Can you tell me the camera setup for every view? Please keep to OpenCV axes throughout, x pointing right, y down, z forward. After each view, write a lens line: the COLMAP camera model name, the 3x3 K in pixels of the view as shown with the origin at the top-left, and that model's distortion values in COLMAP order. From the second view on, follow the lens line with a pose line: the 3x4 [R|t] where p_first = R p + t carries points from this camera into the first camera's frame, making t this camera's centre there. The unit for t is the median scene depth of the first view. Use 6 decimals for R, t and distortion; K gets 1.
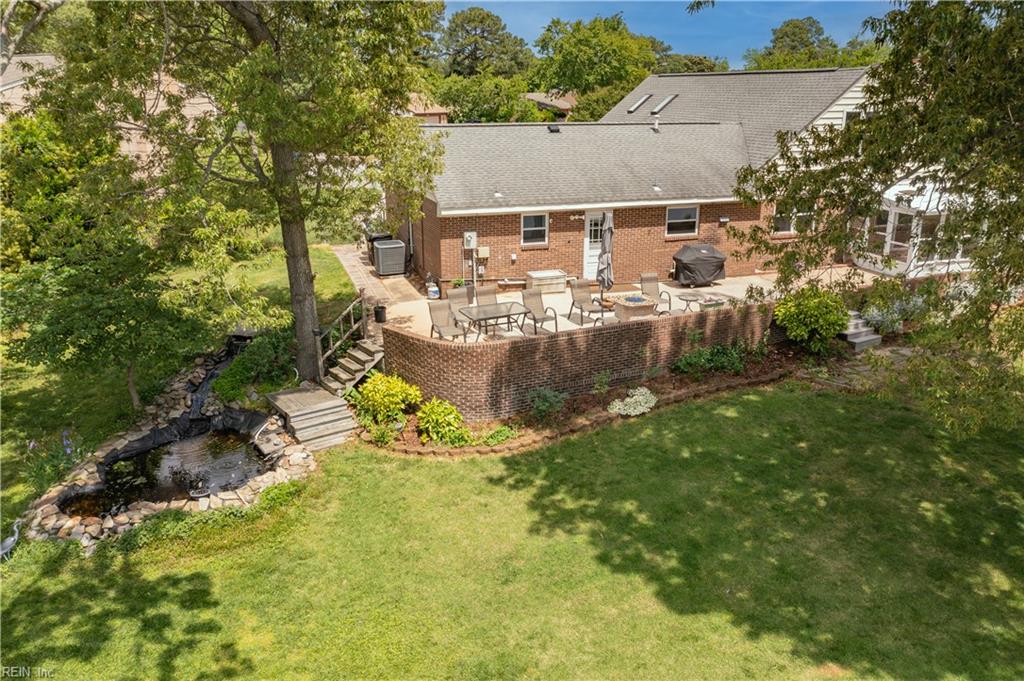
lens RADIAL K [[804.5, 0, 519.5], [0, 804.5, 339.4], [0, 0, 1]] dist [-0.032719, 0.082785]
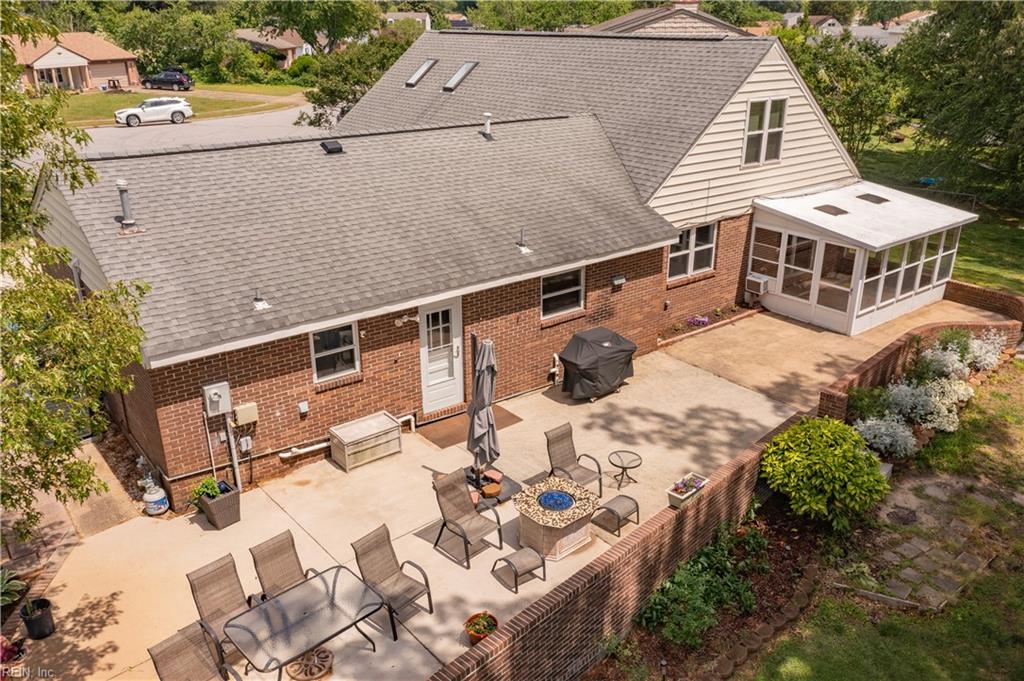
lens RADIAL K [[804.5, 0, 519.5], [0, 804.5, 339.4], [0, 0, 1]] dist [-0.032719, 0.082785]
pose [[0.944357, -0.124753, 0.304346, -0.028334], [0.099655, 0.990311, 0.096715, -0.182838], [-0.313462, -0.061004, 0.947639, 0.422968]]
